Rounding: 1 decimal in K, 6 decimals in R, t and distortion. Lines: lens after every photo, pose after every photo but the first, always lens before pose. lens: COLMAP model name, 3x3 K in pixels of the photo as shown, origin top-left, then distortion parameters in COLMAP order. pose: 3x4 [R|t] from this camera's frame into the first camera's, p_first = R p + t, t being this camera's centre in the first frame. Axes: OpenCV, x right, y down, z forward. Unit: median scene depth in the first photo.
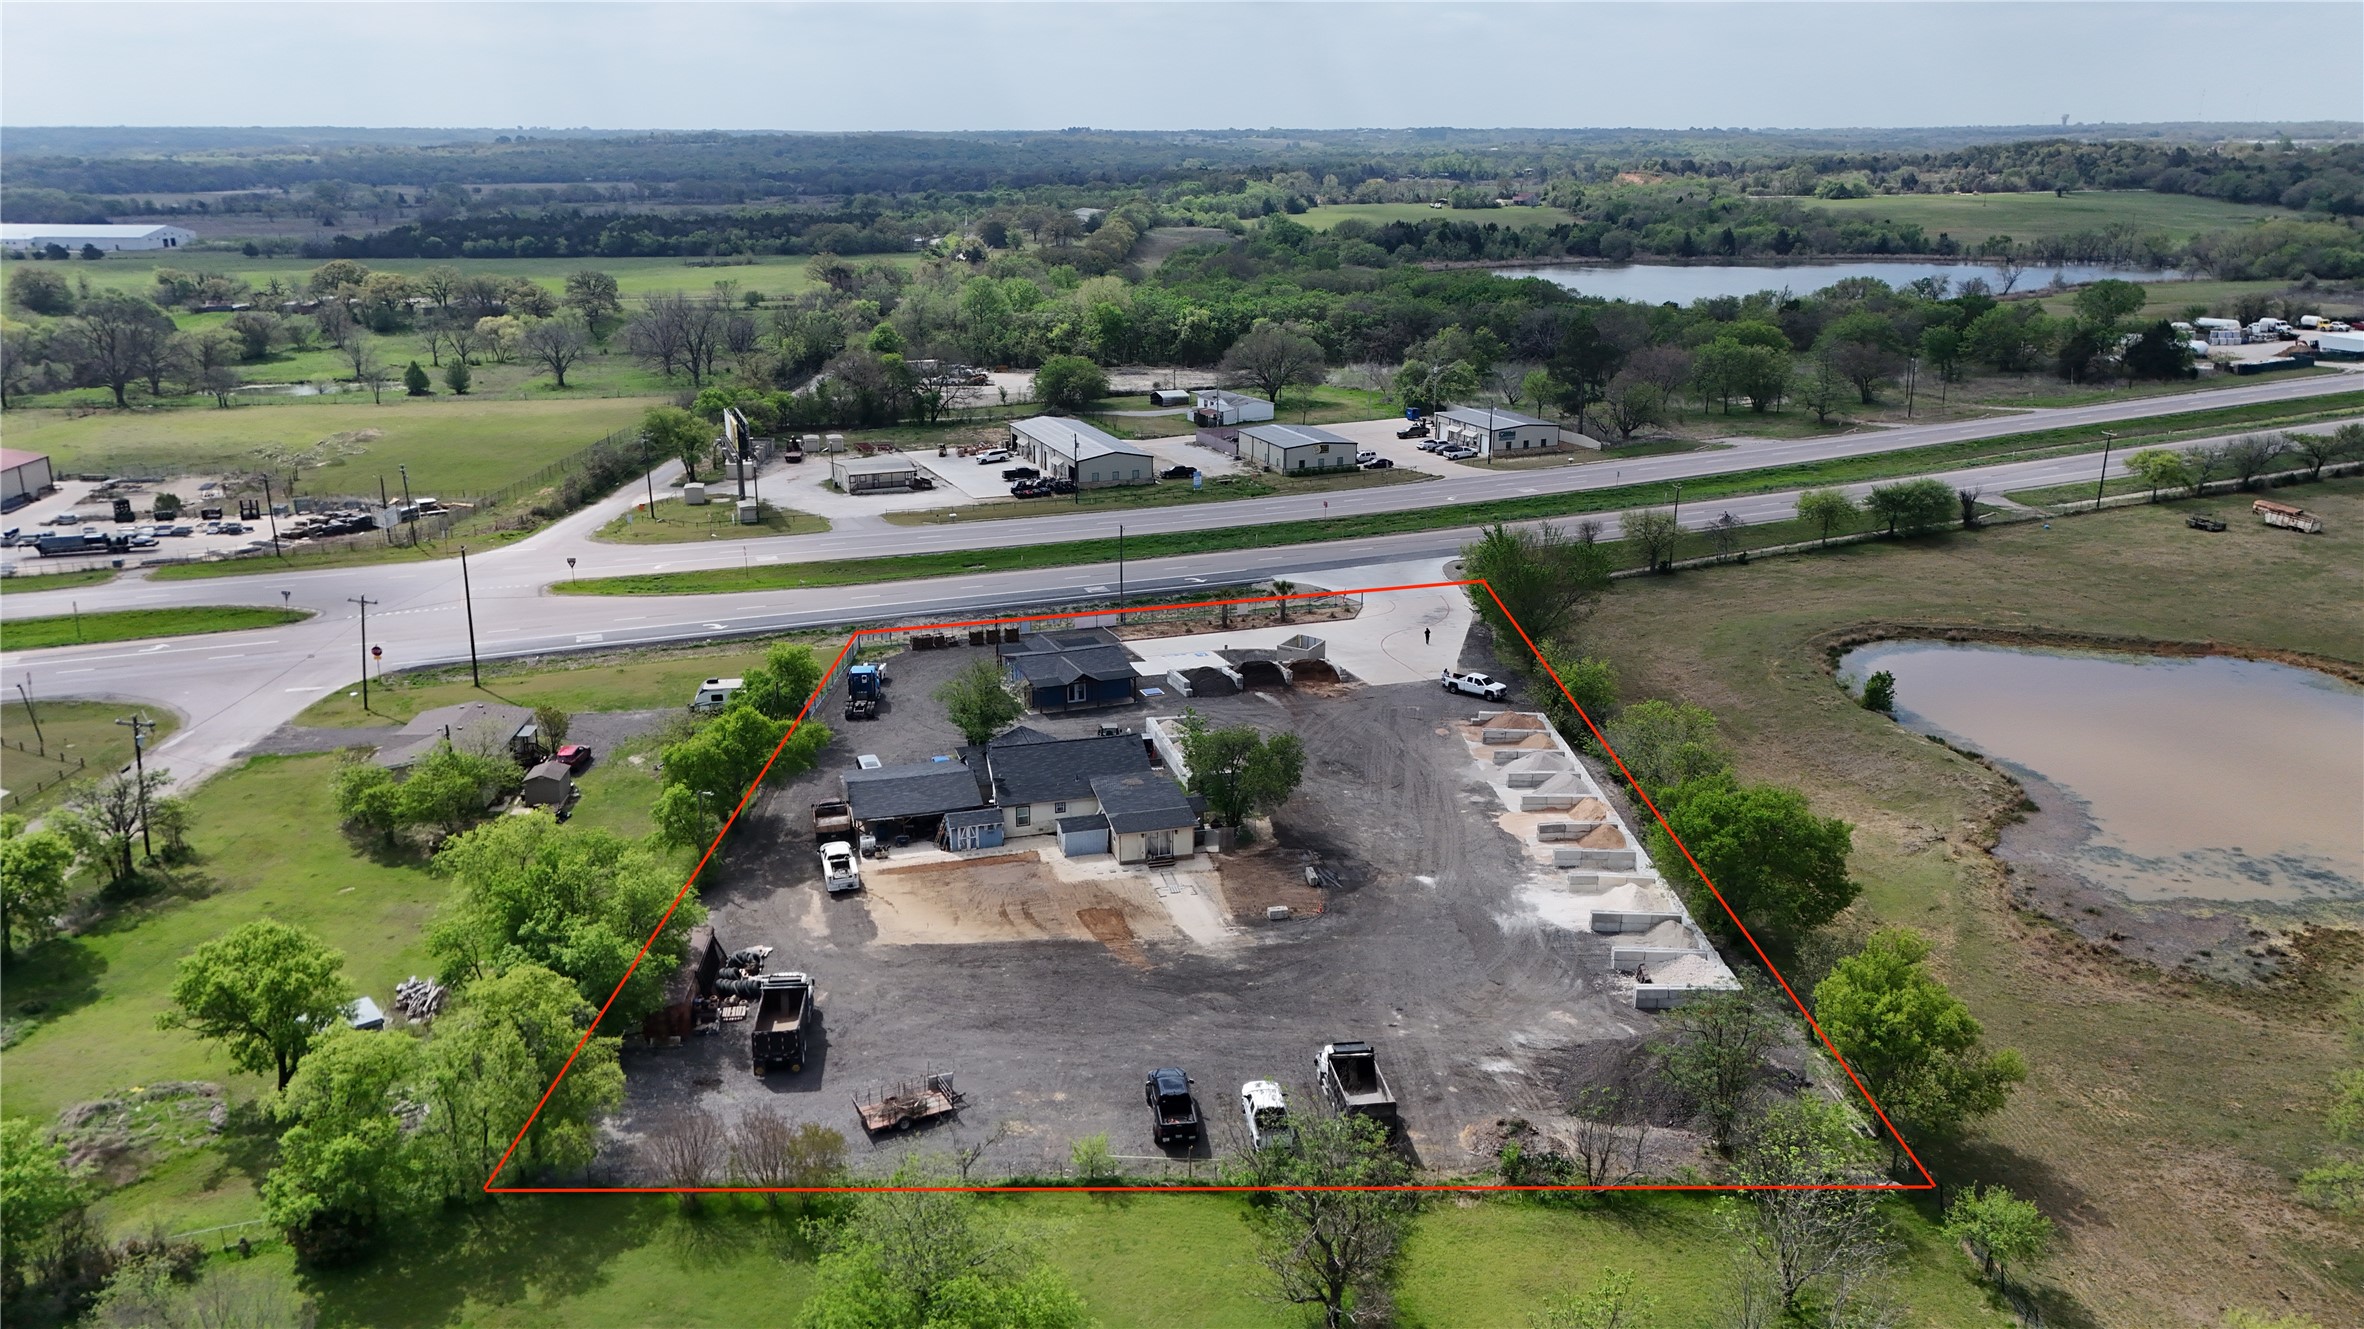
lens RADIAL K [[1725.8, 0, 1181.0], [0, 1725.8, 672.8], [0, 0, 1]] dist [0.088441, -0.096953]
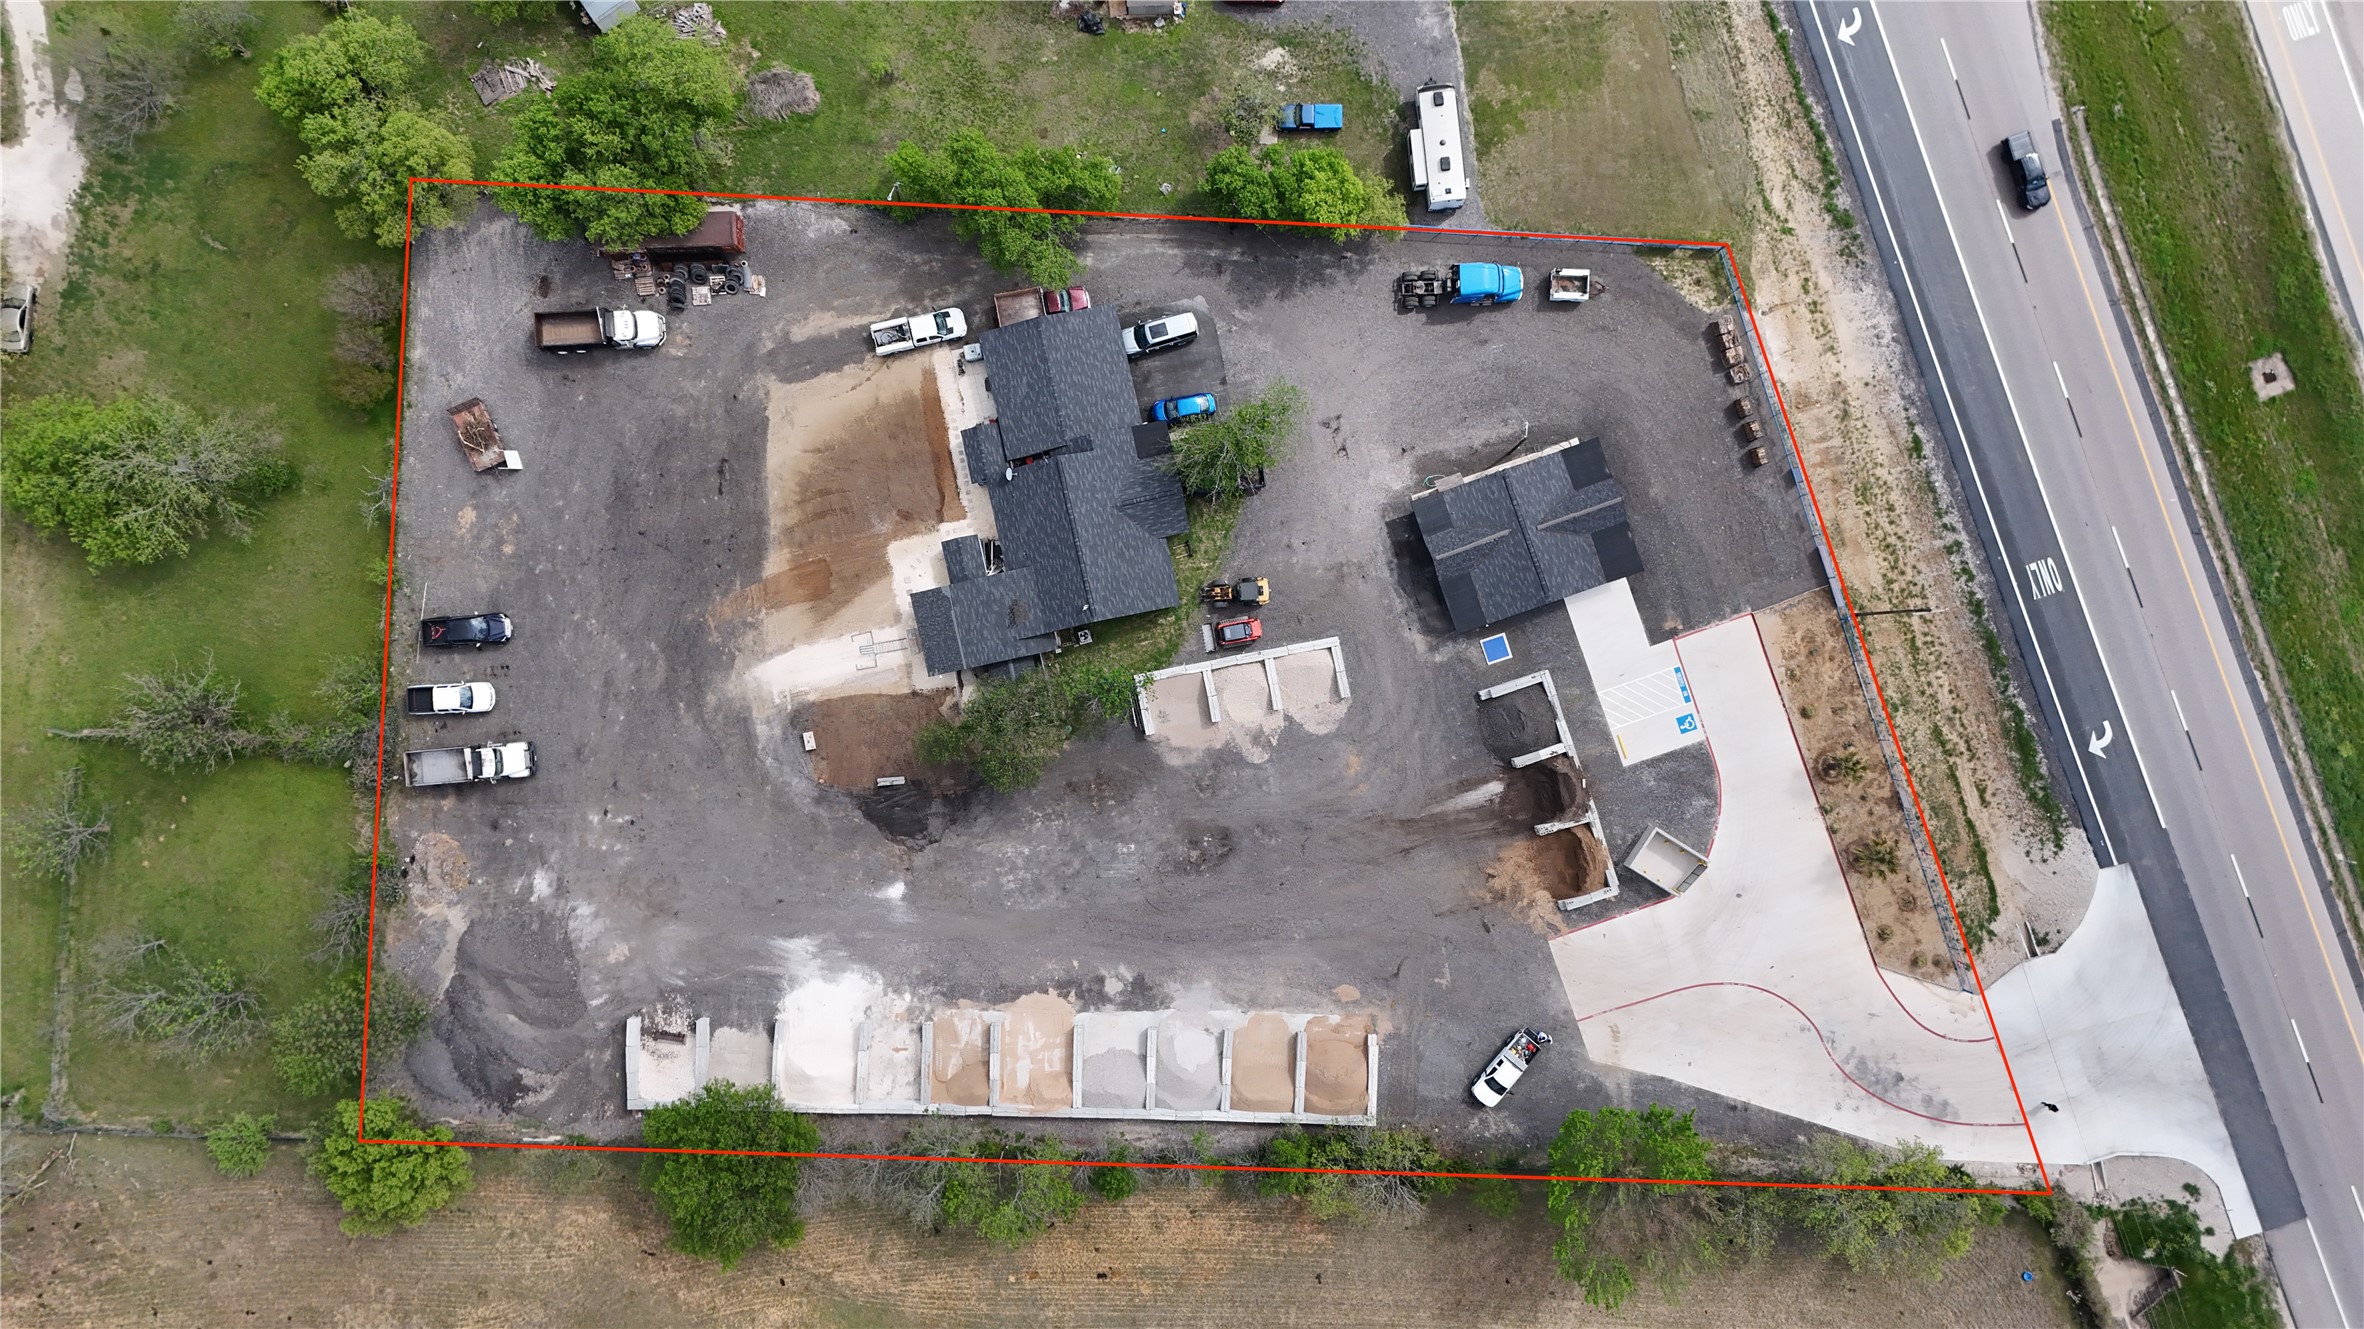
lens RADIAL K [[1734.2, 0, 1180.4], [0, 1734.2, 657.6], [0, 0, 1]] dist [0.080575, -0.069657]
pose [[-0.048432, 0.998742, -0.013019, 0.002091], [-0.301626, -0.002198, 0.953424, -0.374991], [0.952195, 0.050103, 0.301353, 0.335425]]
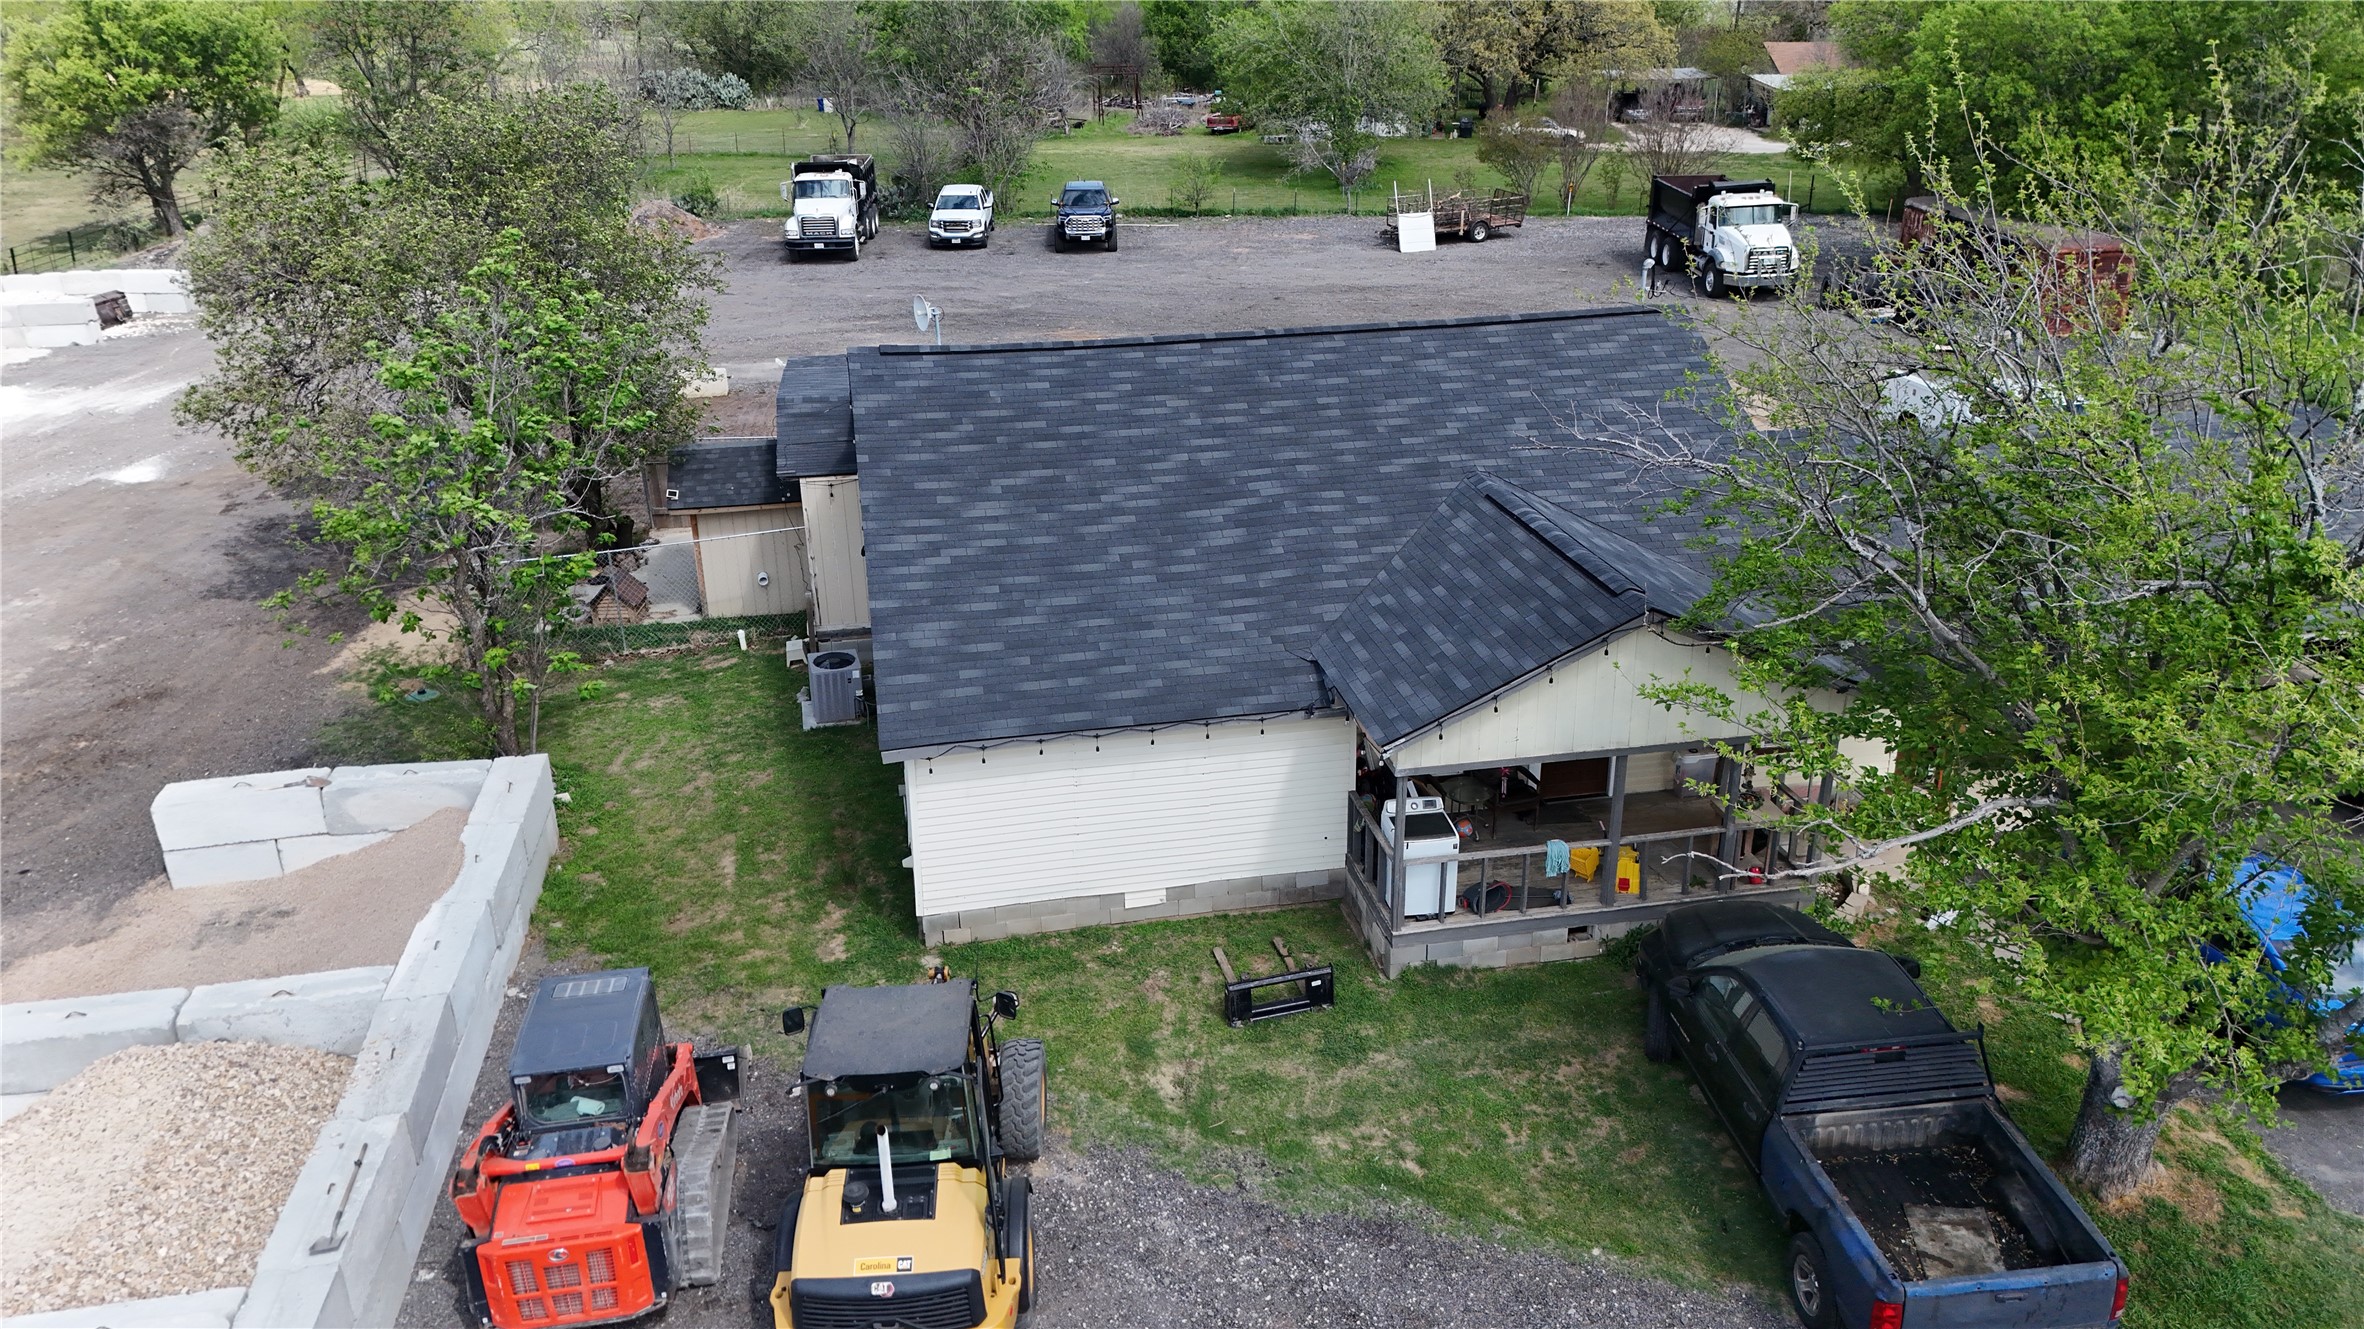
lens RADIAL K [[1725.8, 0, 1181.0], [0, 1725.8, 672.8], [0, 0, 1]] dist [0.088441, -0.096953]
pose [[-0.996970, -0.015423, 0.076249, -0.031159], [0.037346, 0.764929, 0.643031, -0.022495], [-0.068243, 0.643929, -0.762035, 0.503859]]
